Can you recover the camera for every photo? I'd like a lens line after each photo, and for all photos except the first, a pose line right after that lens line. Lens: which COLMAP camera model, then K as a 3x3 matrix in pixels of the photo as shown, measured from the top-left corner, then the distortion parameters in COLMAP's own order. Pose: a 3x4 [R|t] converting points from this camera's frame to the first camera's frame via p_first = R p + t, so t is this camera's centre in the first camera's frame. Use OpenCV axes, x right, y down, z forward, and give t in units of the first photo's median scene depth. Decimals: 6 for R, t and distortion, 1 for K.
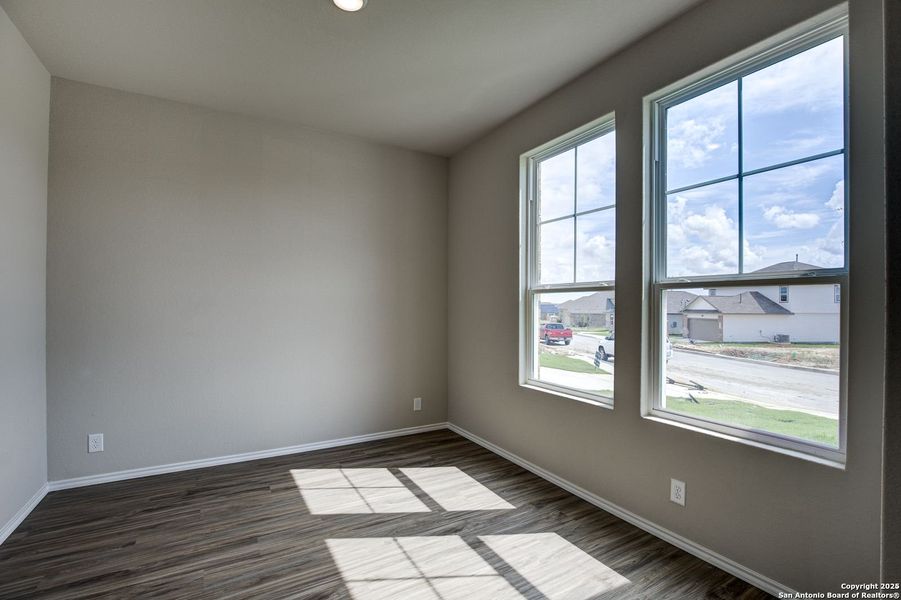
lens RADIAL K [[407.5, 0, 453.9], [0, 407.5, 303.4], [0, 0, 1]] dist [-0.029742, -0.000080]
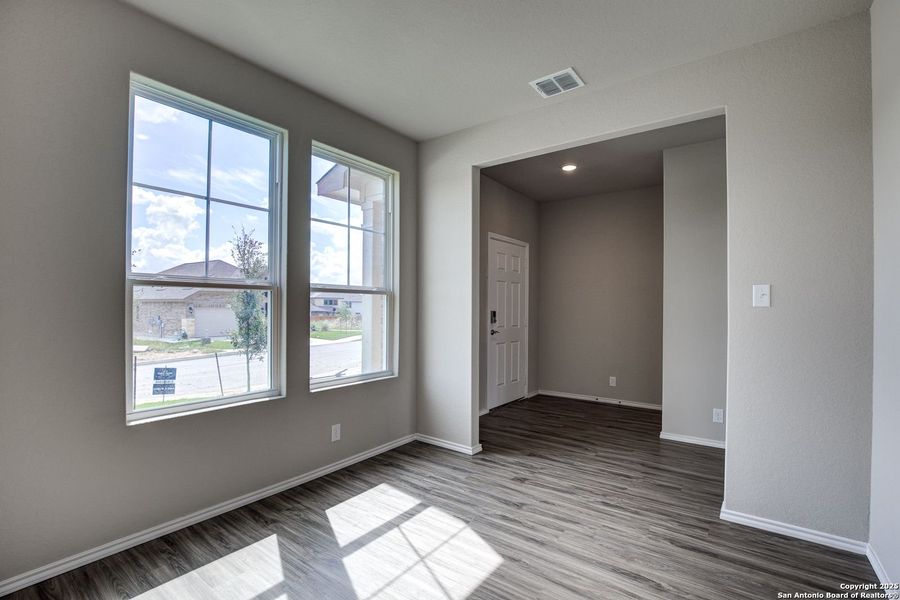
lens RADIAL K [[407.0, 0, 453.3], [0, 407.0, 303.4], [0, 0, 1]] dist [-0.029742, -0.000080]
pose [[-0.377256, -0.000307, 0.926109, -0.877838], [-0.006834, 0.999974, -0.002453, 0.004830], [-0.926084, -0.007254, -0.377248, 1.070487]]
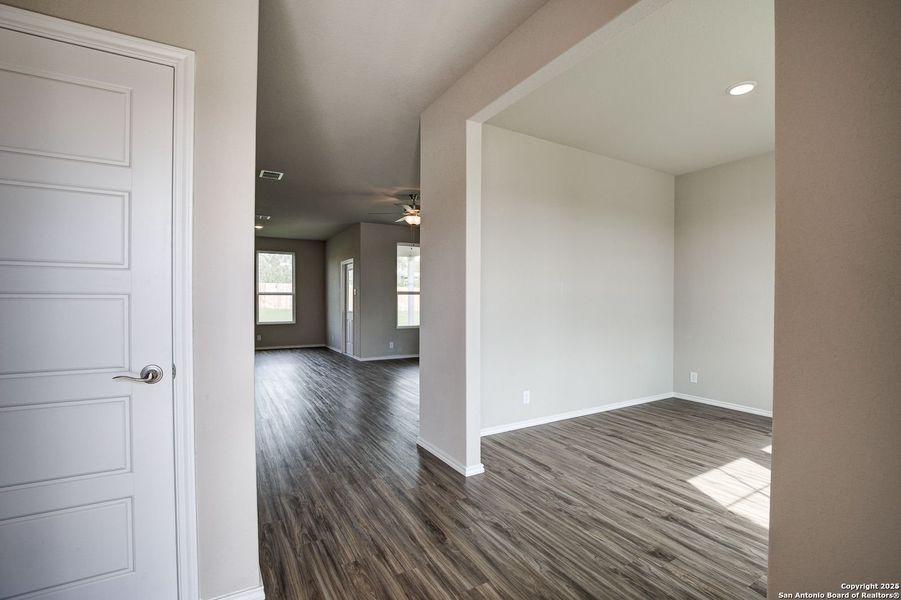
lens RADIAL K [[407.5, 0, 453.9], [0, 407.5, 303.4], [0, 0, 1]] dist [-0.029742, -0.000080]
pose [[-0.024053, 0.002858, -0.999707, 1.054788], [-0.001416, 0.999995, 0.002893, 0.026227], [0.999710, 0.001485, -0.024049, -0.016088]]
